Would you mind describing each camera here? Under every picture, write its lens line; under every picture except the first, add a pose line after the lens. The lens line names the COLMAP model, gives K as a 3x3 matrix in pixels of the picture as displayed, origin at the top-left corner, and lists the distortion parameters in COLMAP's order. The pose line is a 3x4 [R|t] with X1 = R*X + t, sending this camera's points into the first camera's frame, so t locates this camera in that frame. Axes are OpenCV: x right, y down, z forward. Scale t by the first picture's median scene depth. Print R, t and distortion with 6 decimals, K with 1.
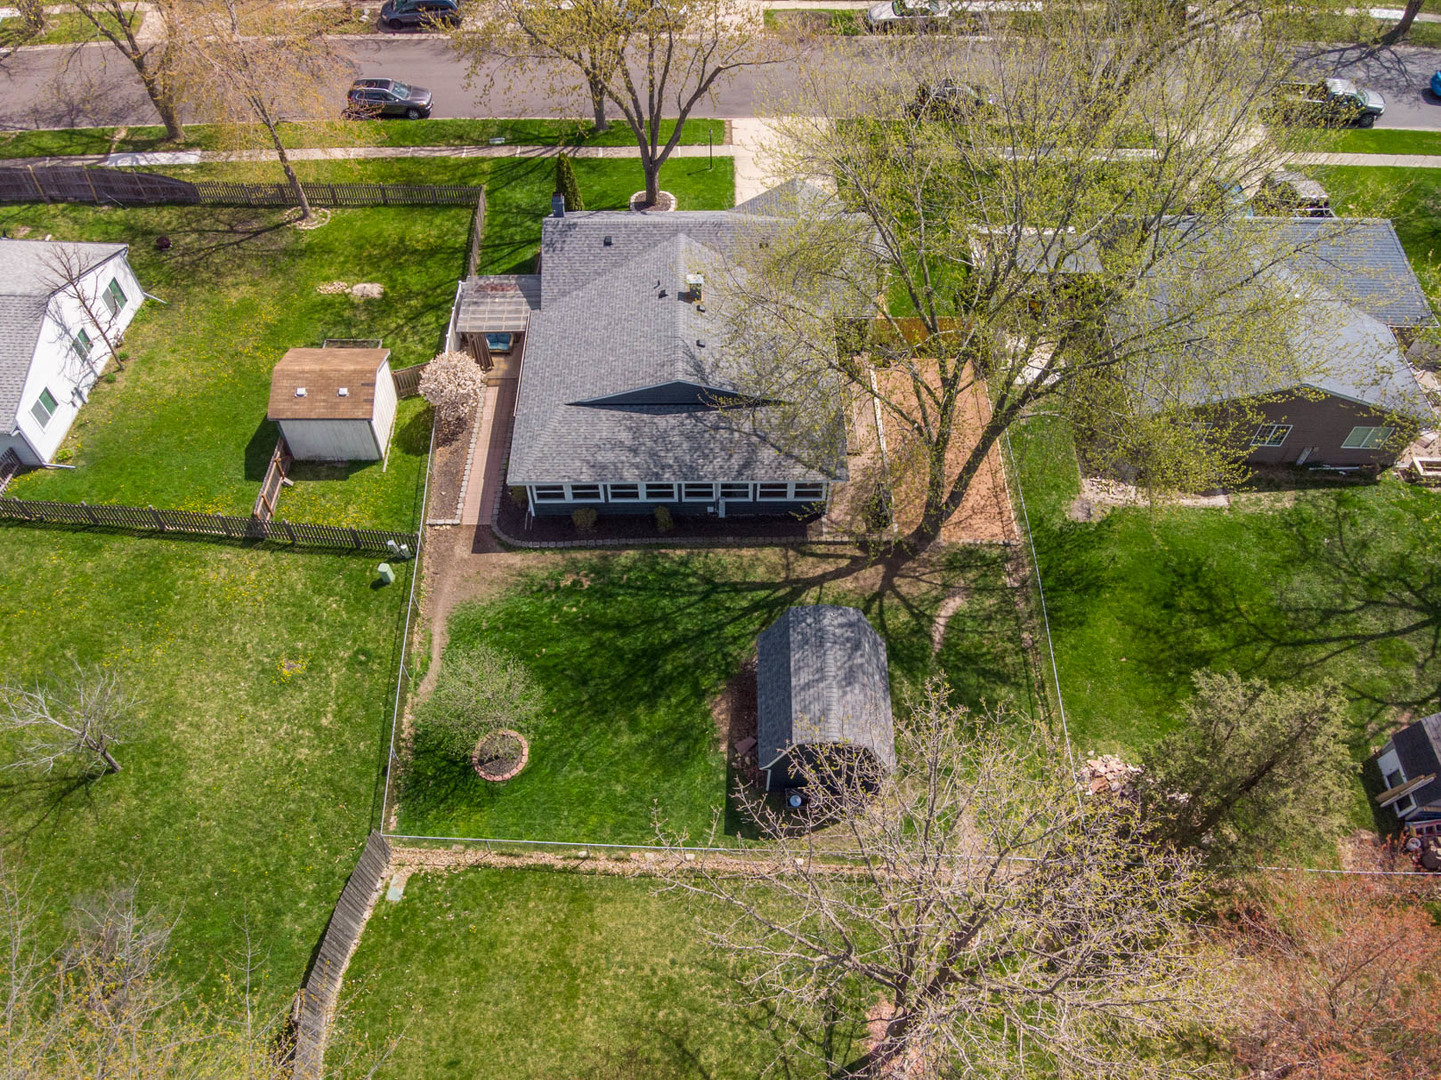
lens RADIAL K [[1071.6, 0, 725.6], [0, 1071.6, 535.9], [0, 0, 1]] dist [0.034301, 0.009987]
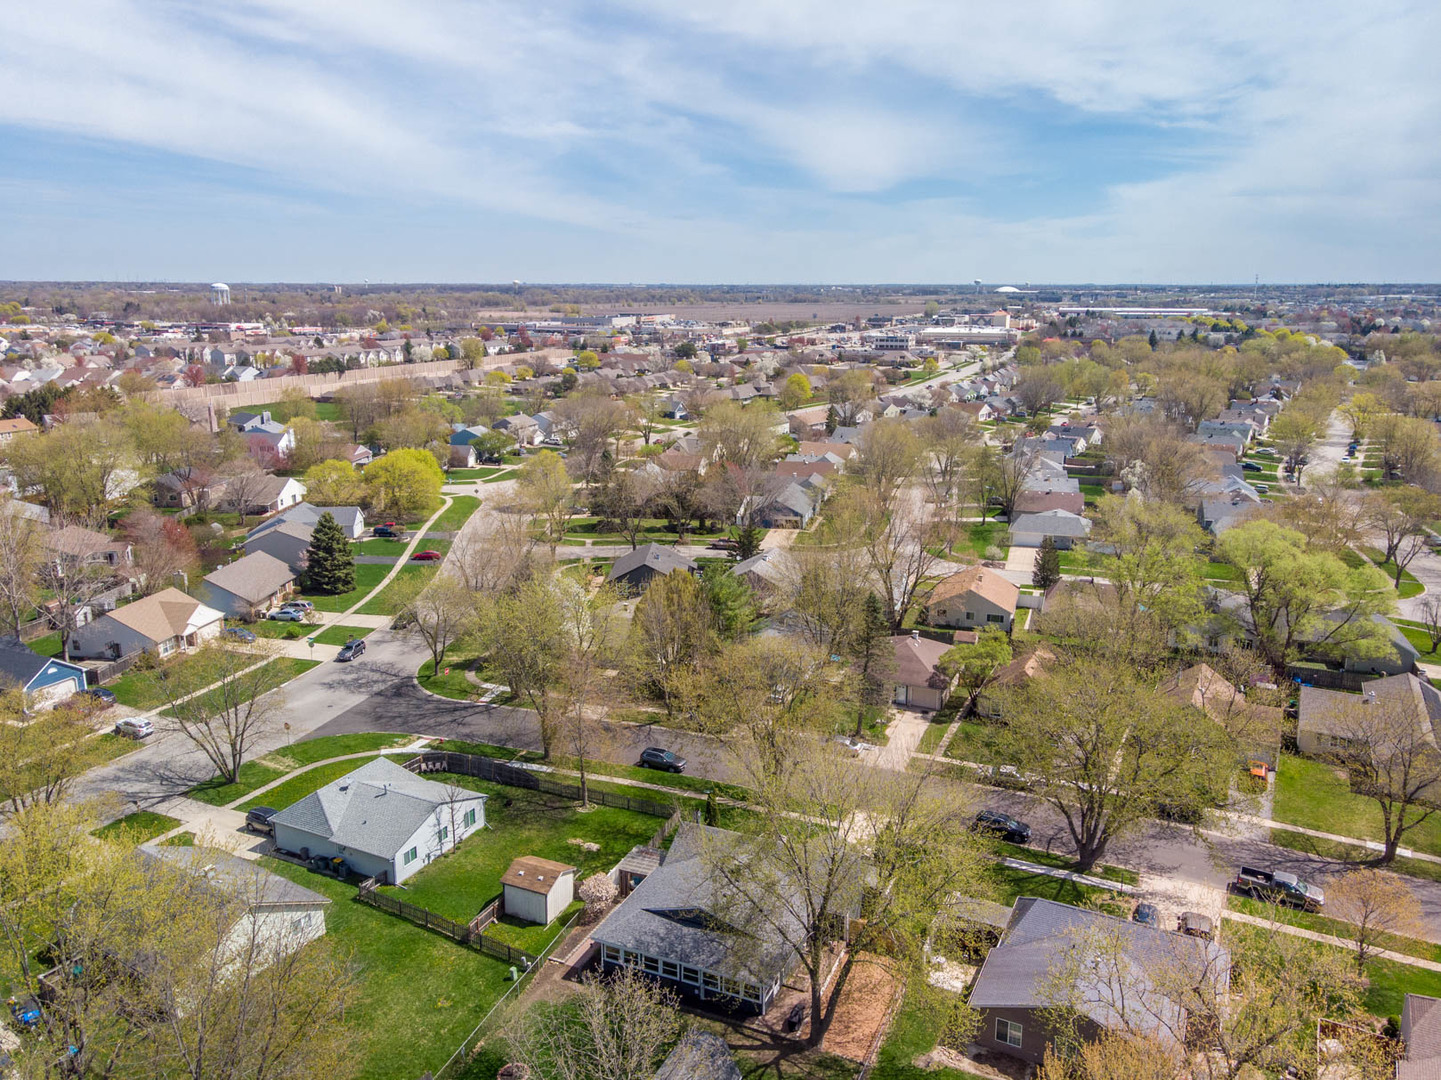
lens RADIAL K [[1080.5, 0, 720.5], [0, 1080.5, 540.0], [0, 0, 1]] dist [0.016594, 0.003087]
pose [[0.907779, 0.086959, -0.410335, 0.646018], [-0.322223, 0.770868, -0.549486, 0.345491], [0.268531, 0.631031, 0.727798, -0.638303]]
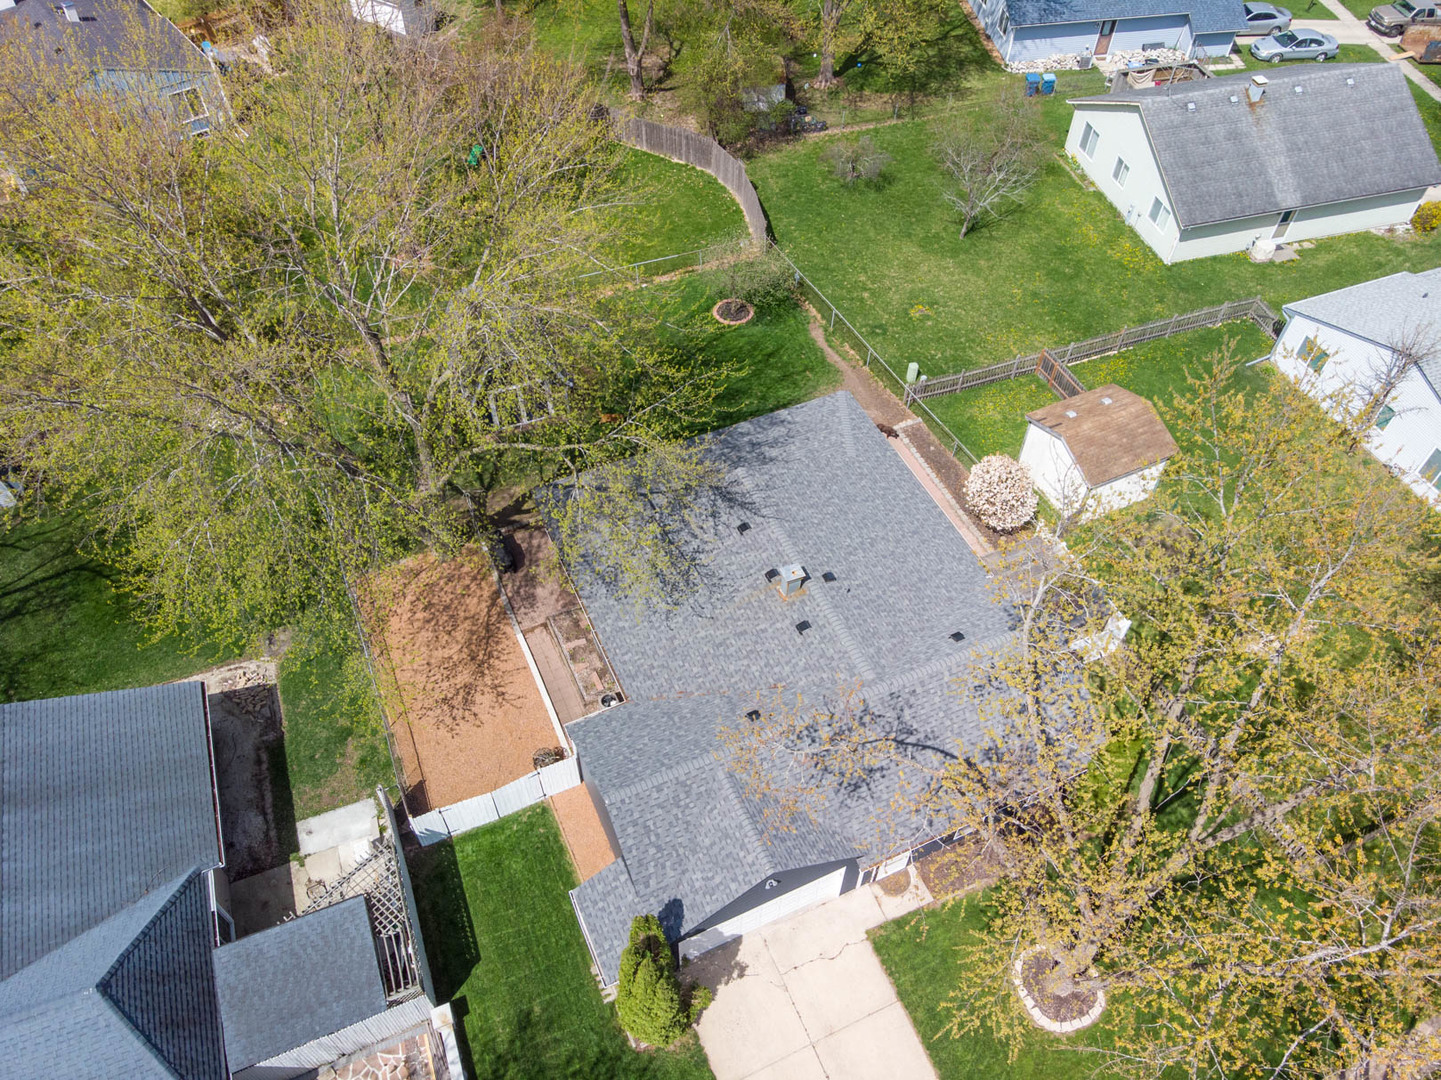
lens RADIAL K [[1062.3, 0, 721.6], [0, 1062.3, 549.0], [0, 0, 1]] dist [0.034547, -0.003180]
pose [[-0.916402, 0.300132, -0.264816, 0.217163], [-0.324223, -0.168668, 0.930822, -0.952174], [0.234704, 0.938867, 0.251877, 0.823459]]
